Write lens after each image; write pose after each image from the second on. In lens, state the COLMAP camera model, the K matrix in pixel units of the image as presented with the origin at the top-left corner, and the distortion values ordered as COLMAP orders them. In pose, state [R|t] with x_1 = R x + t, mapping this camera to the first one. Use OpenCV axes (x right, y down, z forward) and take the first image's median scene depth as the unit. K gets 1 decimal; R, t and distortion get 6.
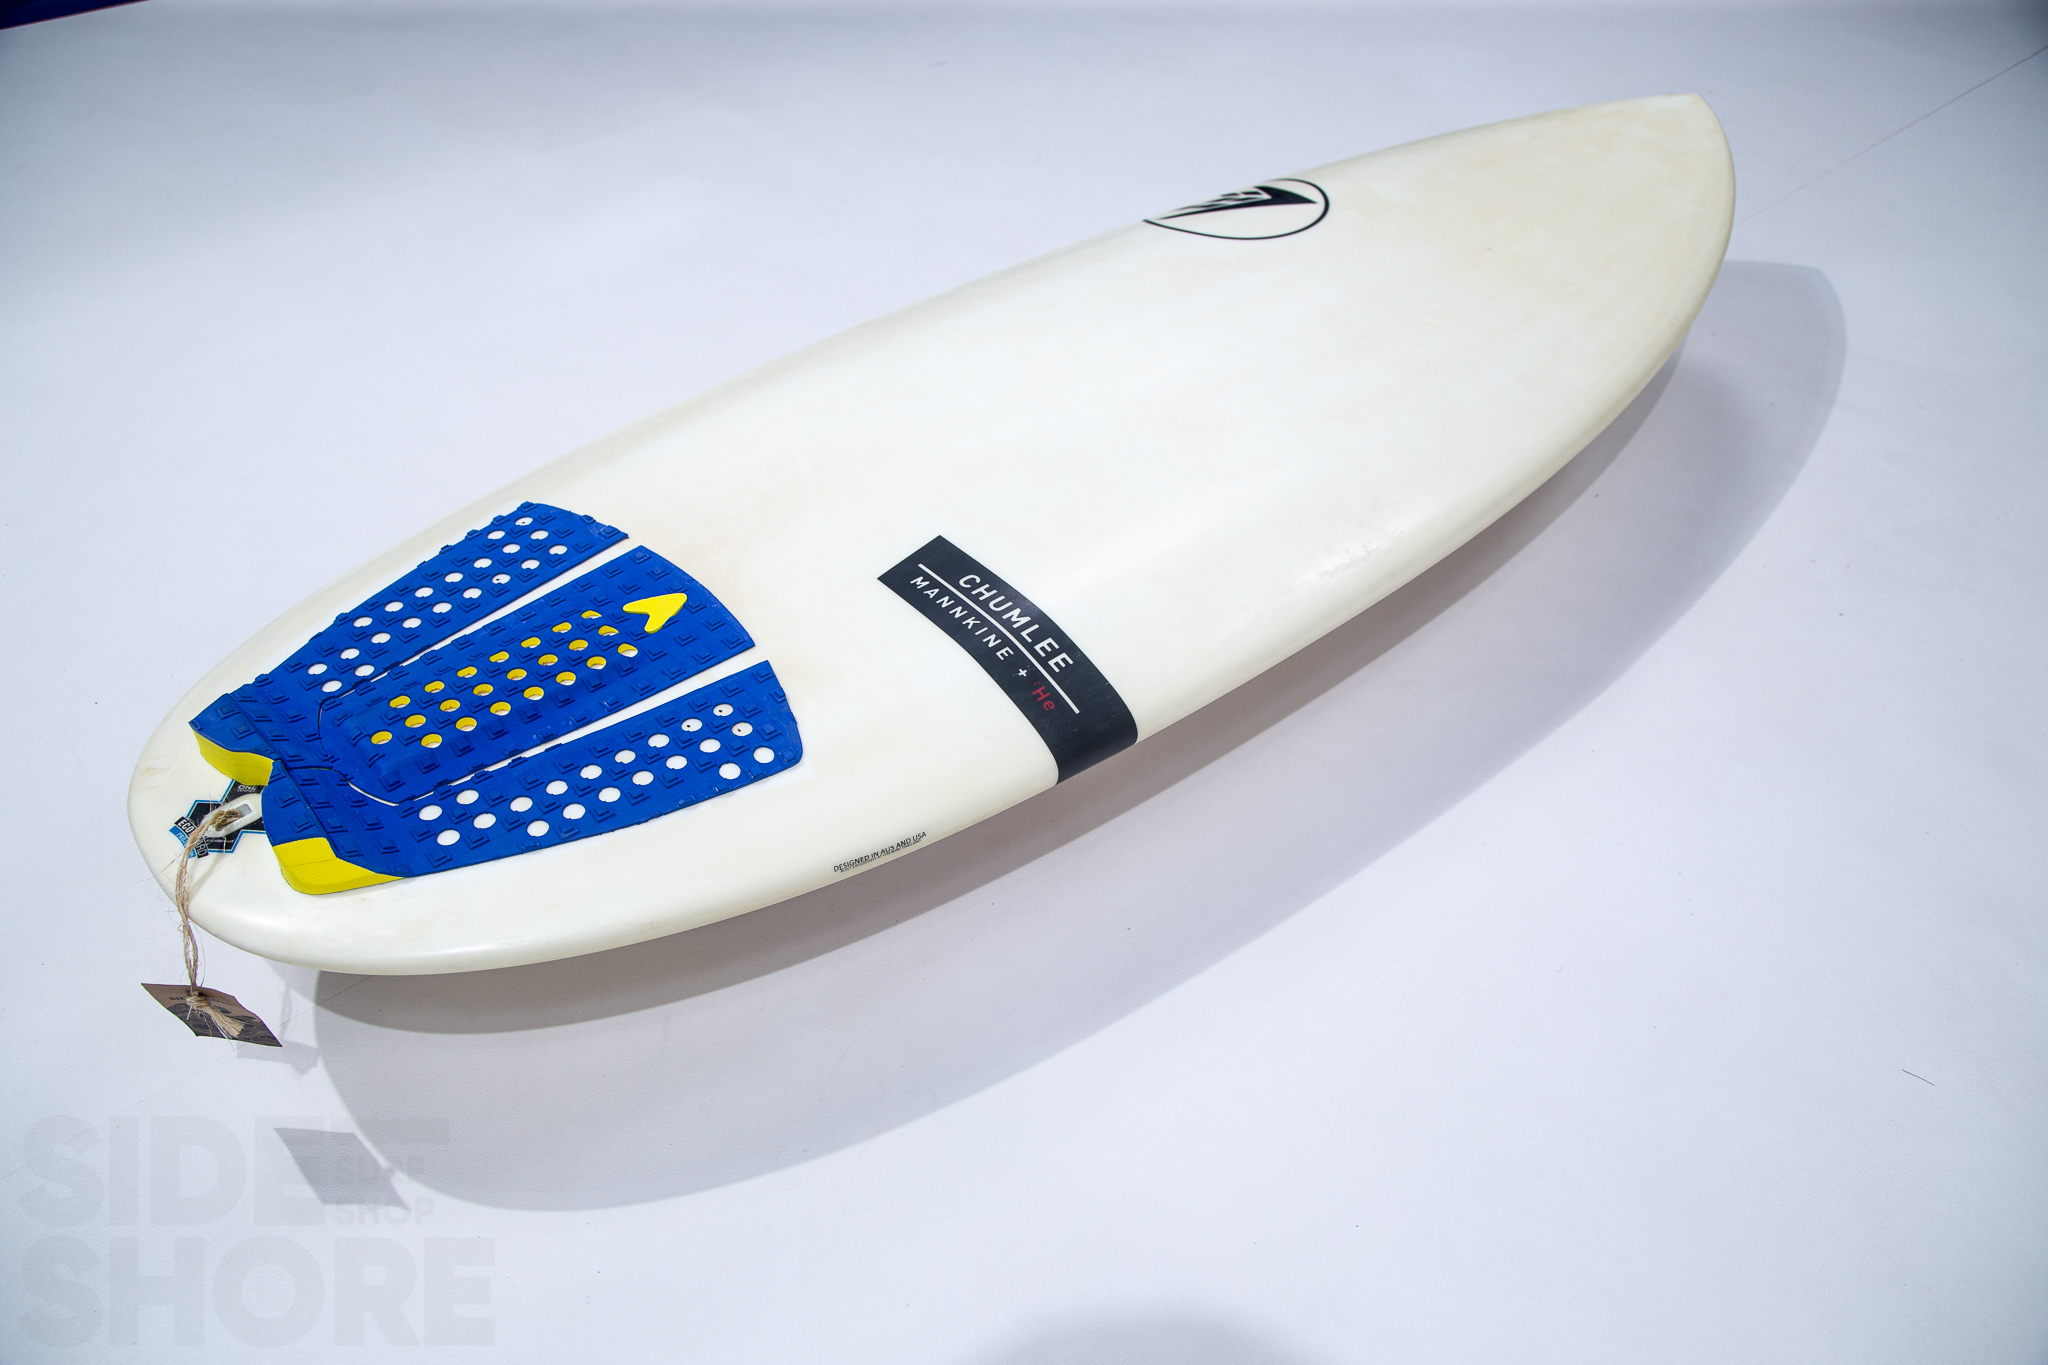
lens RADIAL K [[1638.2, 0, 991.7], [0, 1638.2, 685.4], [0, 0, 1]] dist [-0.065055, 0.016290]
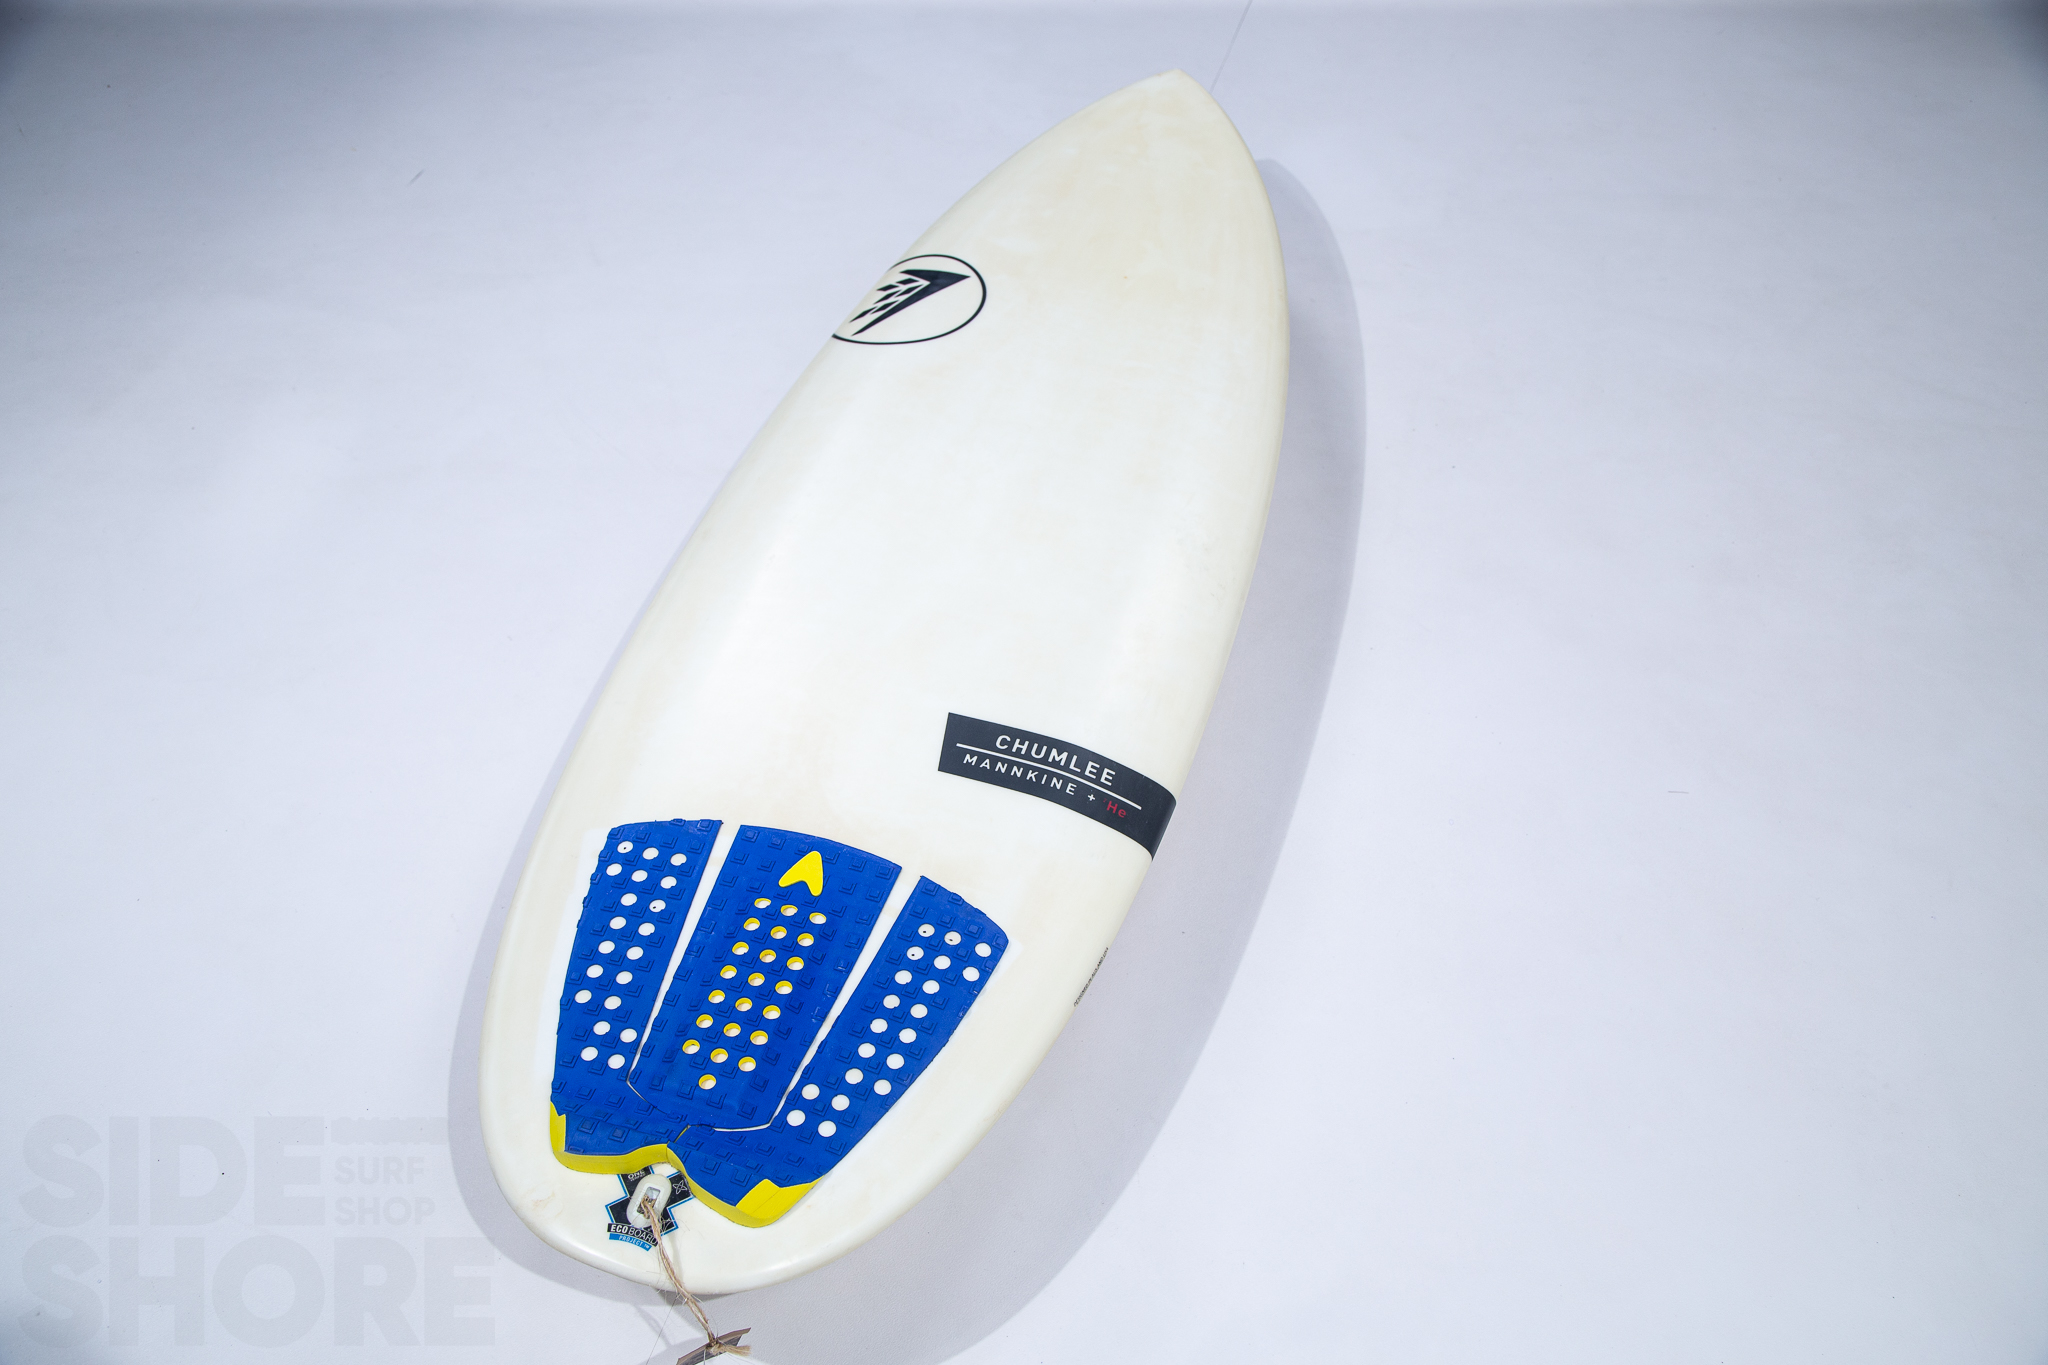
lens RADIAL K [[1757.1, 0, 1022.0], [0, 1757.1, 689.4], [0, 0, 1]] dist [-0.069057, -0.014390]
pose [[0.845106, -0.394051, 0.361275, -0.488535], [0.350820, 0.918705, 0.181405, -0.352619], [-0.403387, -0.026564, 0.914644, -0.233249]]
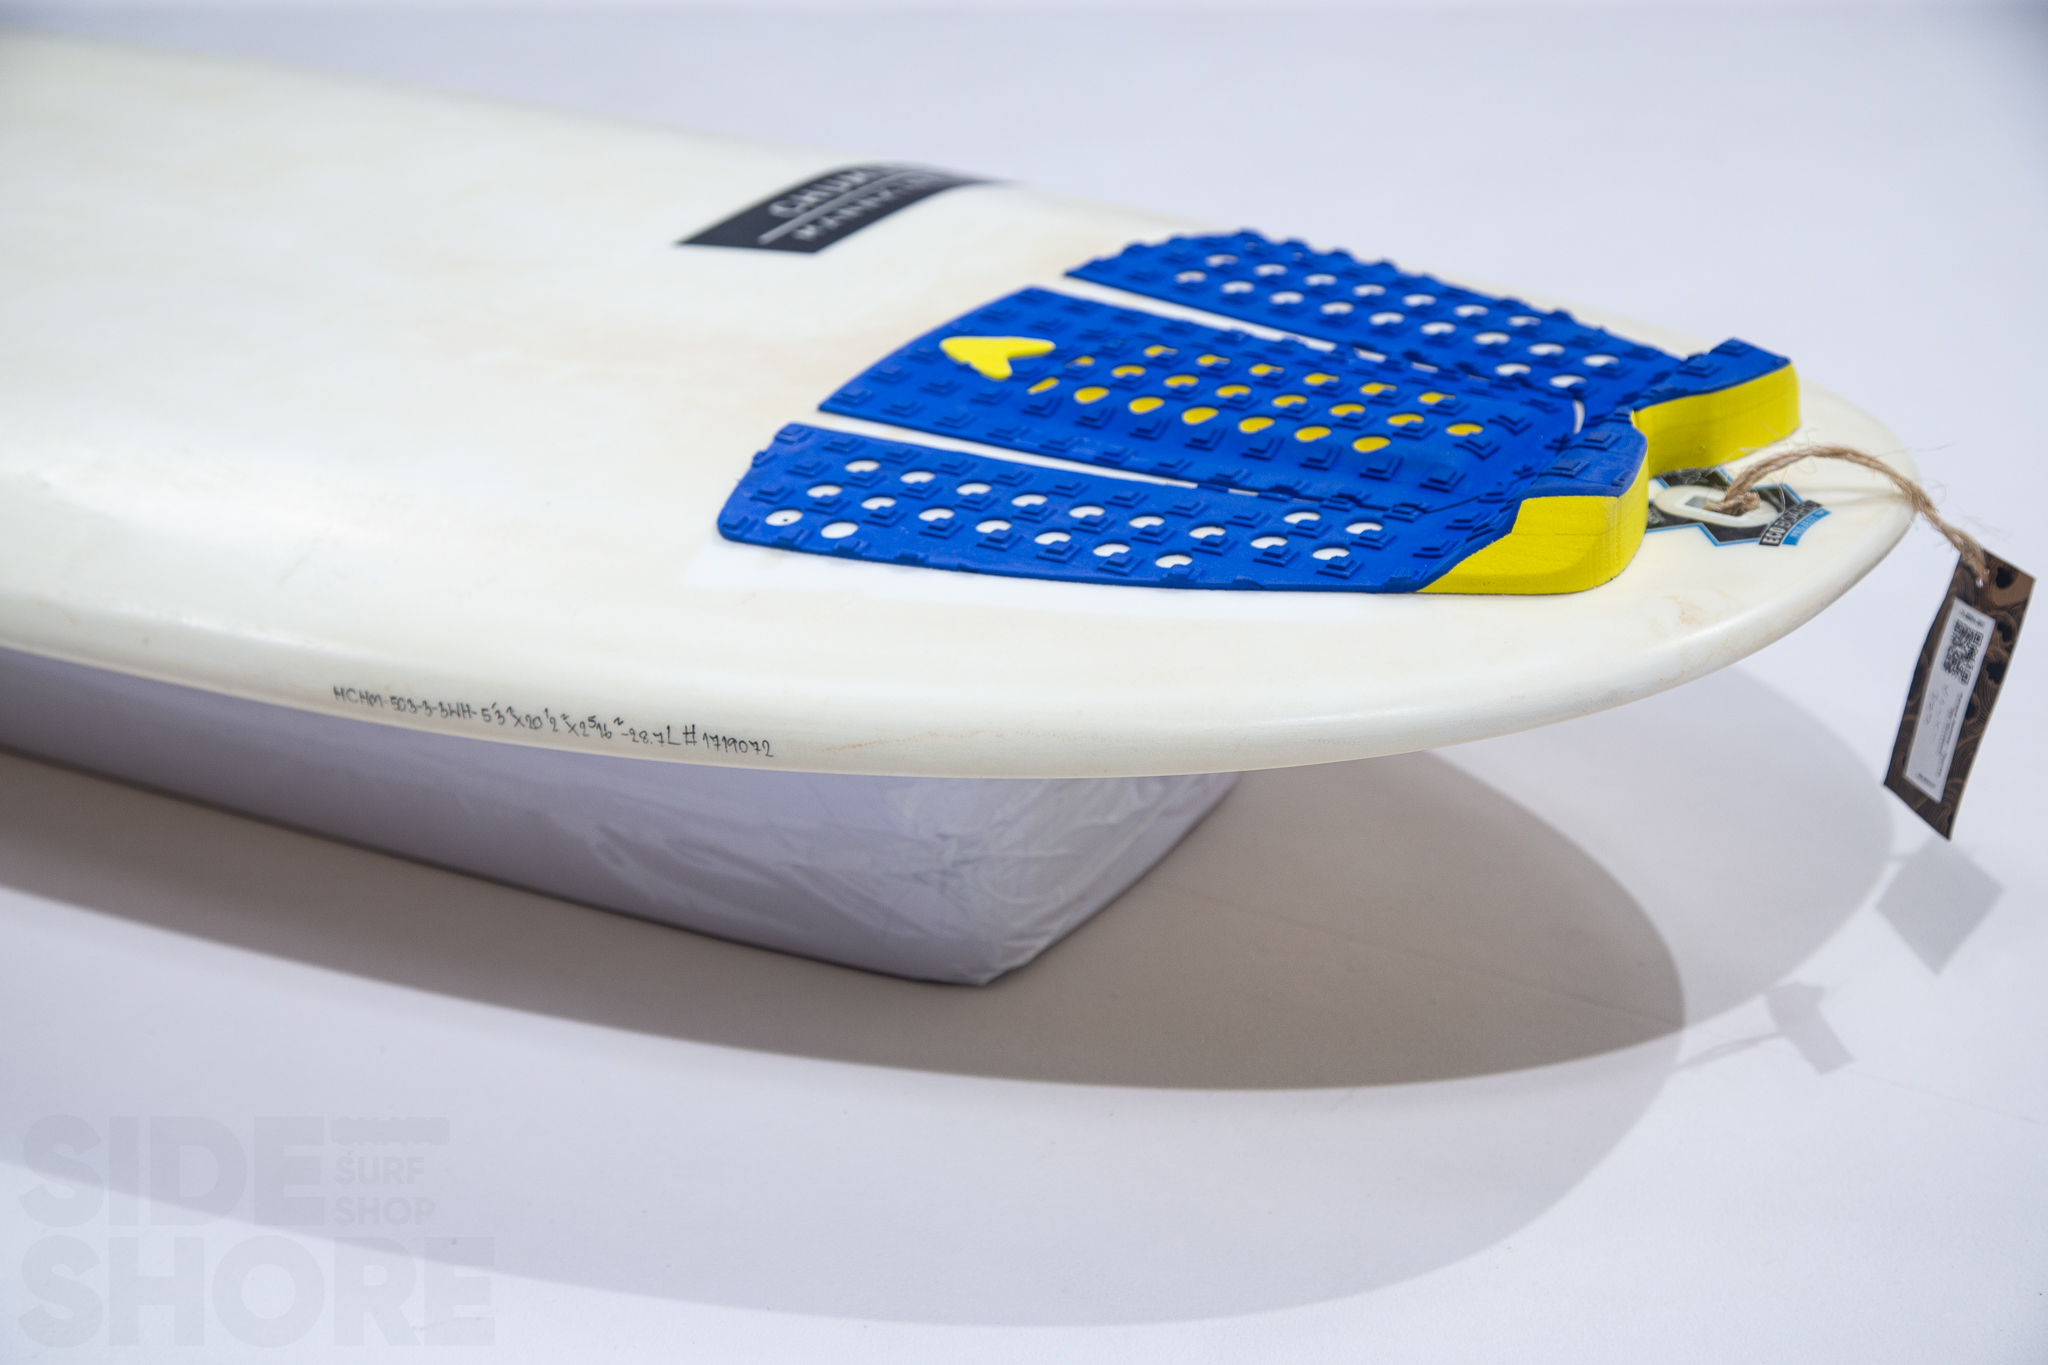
lens RADIAL K [[3446.7, 0, 1020.2], [0, 3446.7, 681.2], [0, 0, 1]] dist [0.117199, 0.000000]
pose [[-0.249961, -0.432787, 0.866150, -1.302256], [0.696223, 0.541337, 0.471411, -0.545887], [-0.672899, 0.720867, 0.166003, 0.892388]]
